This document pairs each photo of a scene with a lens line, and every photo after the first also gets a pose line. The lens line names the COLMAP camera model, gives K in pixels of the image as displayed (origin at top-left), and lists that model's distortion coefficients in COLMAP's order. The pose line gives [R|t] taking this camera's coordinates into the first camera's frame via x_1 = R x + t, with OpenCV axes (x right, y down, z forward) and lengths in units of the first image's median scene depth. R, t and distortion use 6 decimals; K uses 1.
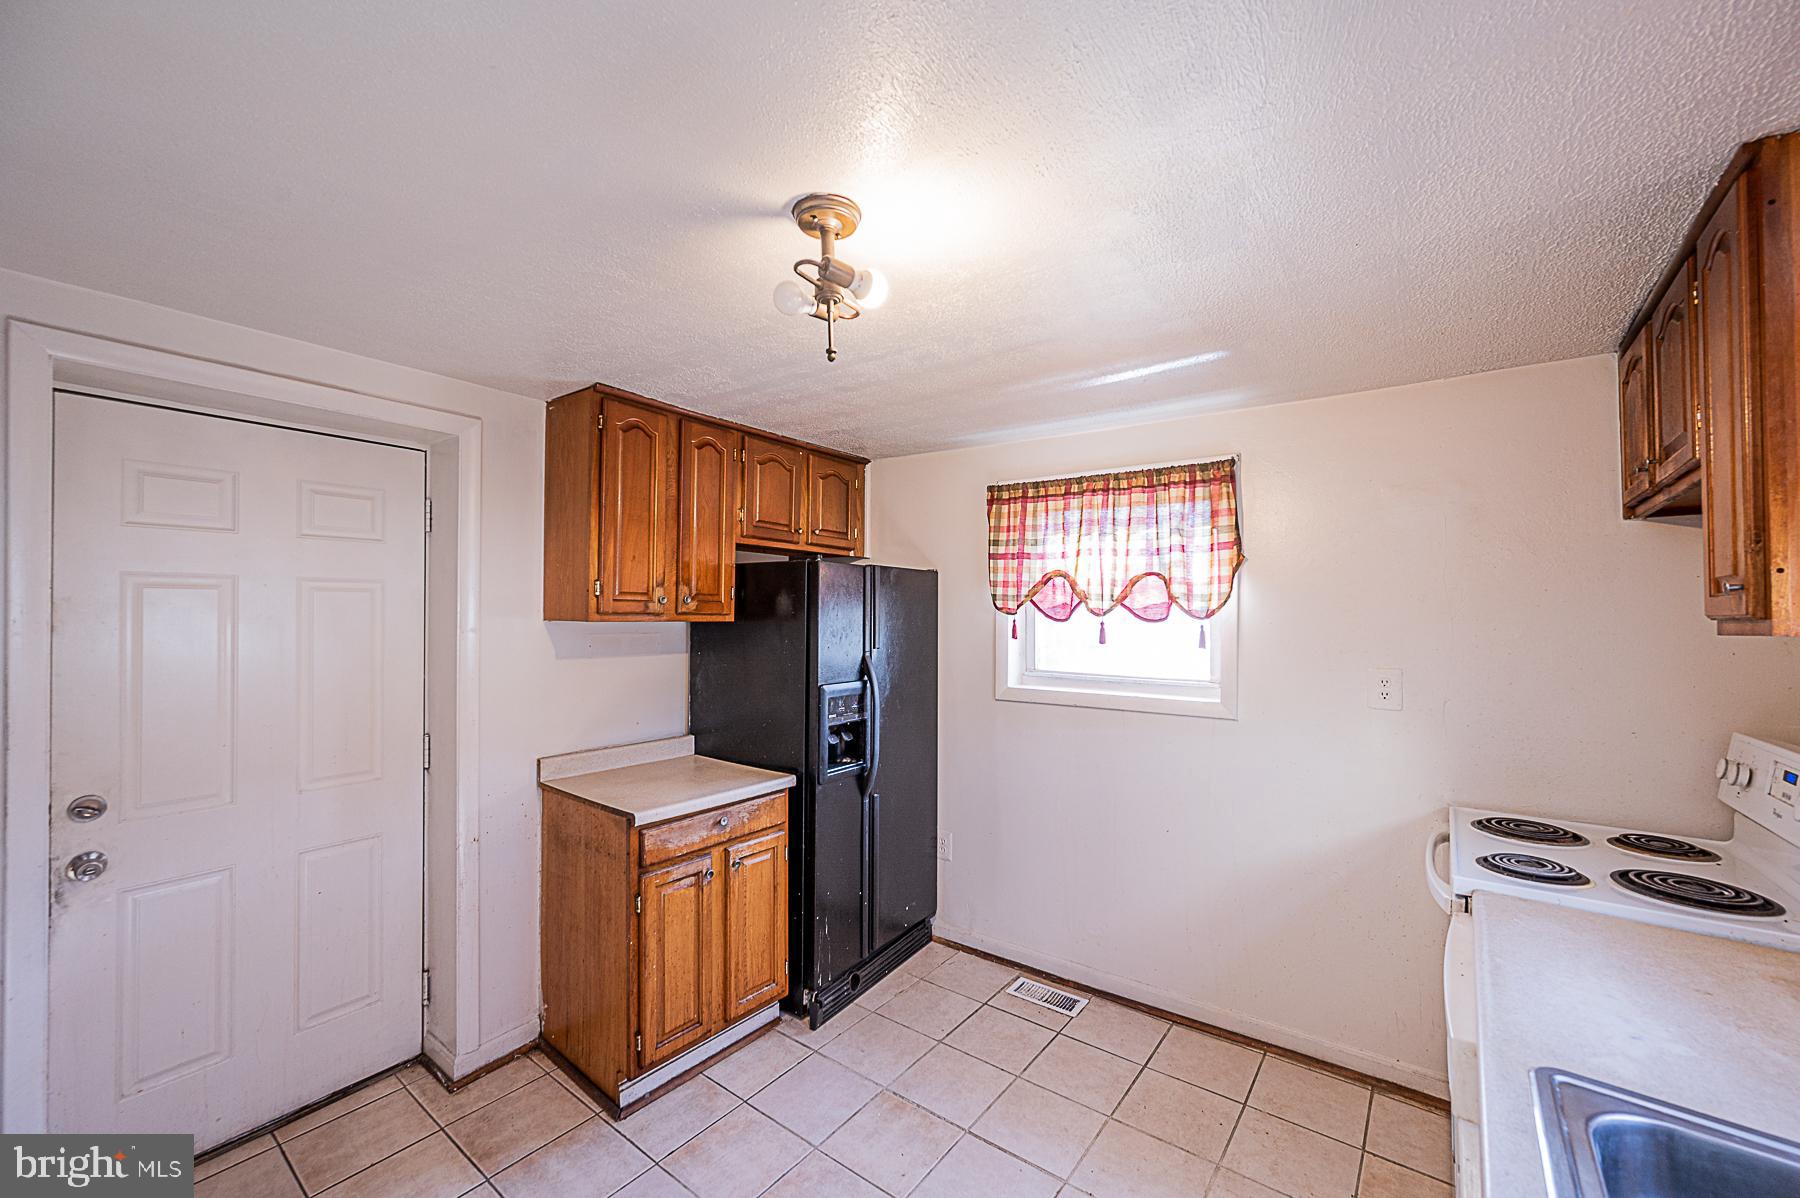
lens RADIAL K [[714.9, 0, 908.3], [0, 714.9, 604.4], [0, 0, 1]] dist [0.002113, -0.000427]
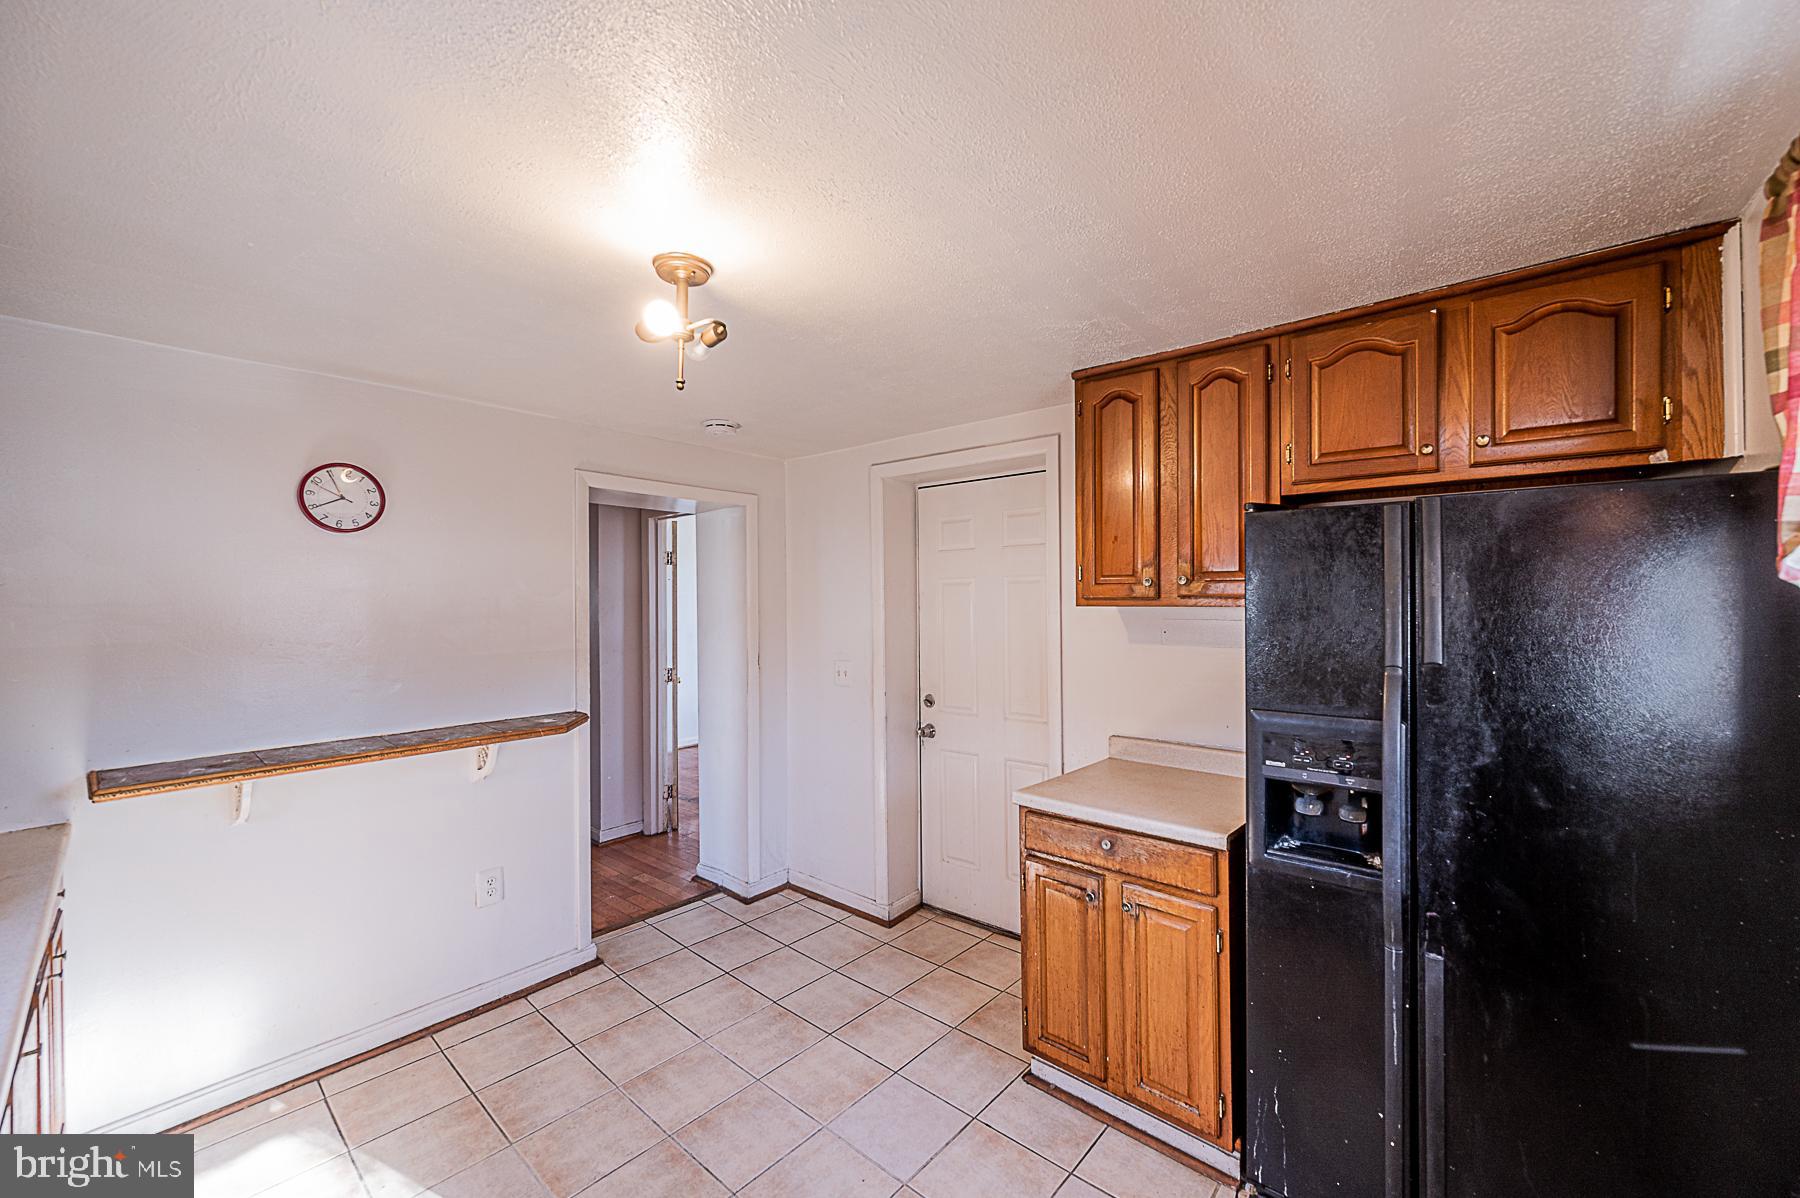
lens RADIAL K [[714.9, 0, 897.2], [0, 714.9, 597.3], [0, 0, 1]] dist [0.002113, -0.000427]
pose [[-0.079872, -0.004863, -0.996793, 0.517361], [0.022468, 0.999725, -0.006678, 0.010718], [0.996552, -0.022929, -0.079741, 0.712686]]
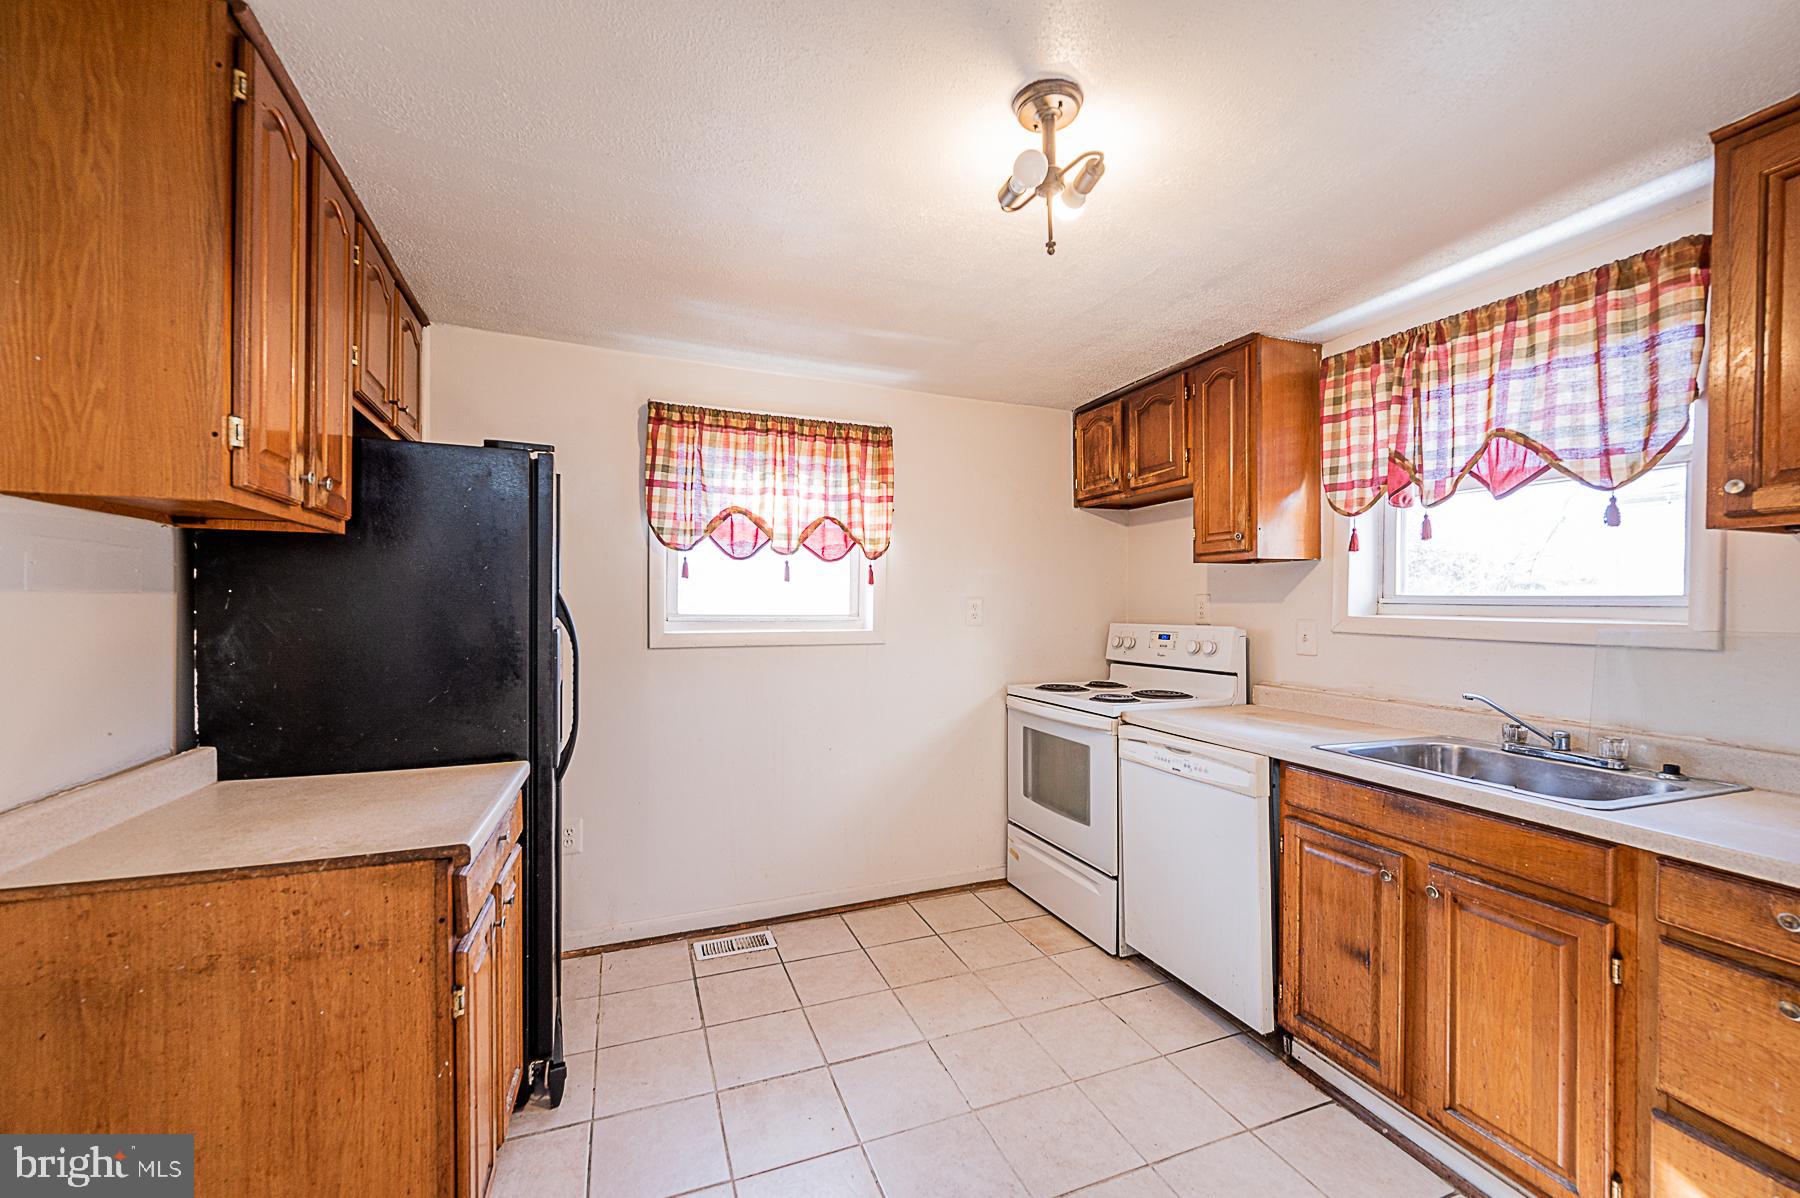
lens RADIAL K [[714.9, 0, 909.0], [0, 714.9, 604.2], [0, 0, 1]] dist [0.002113, -0.000427]
pose [[0.519944, -0.007478, 0.854167, -0.526055], [-0.013073, 0.999775, 0.016711, 0.068905], [-0.854100, -0.019855, 0.519729, 0.314524]]
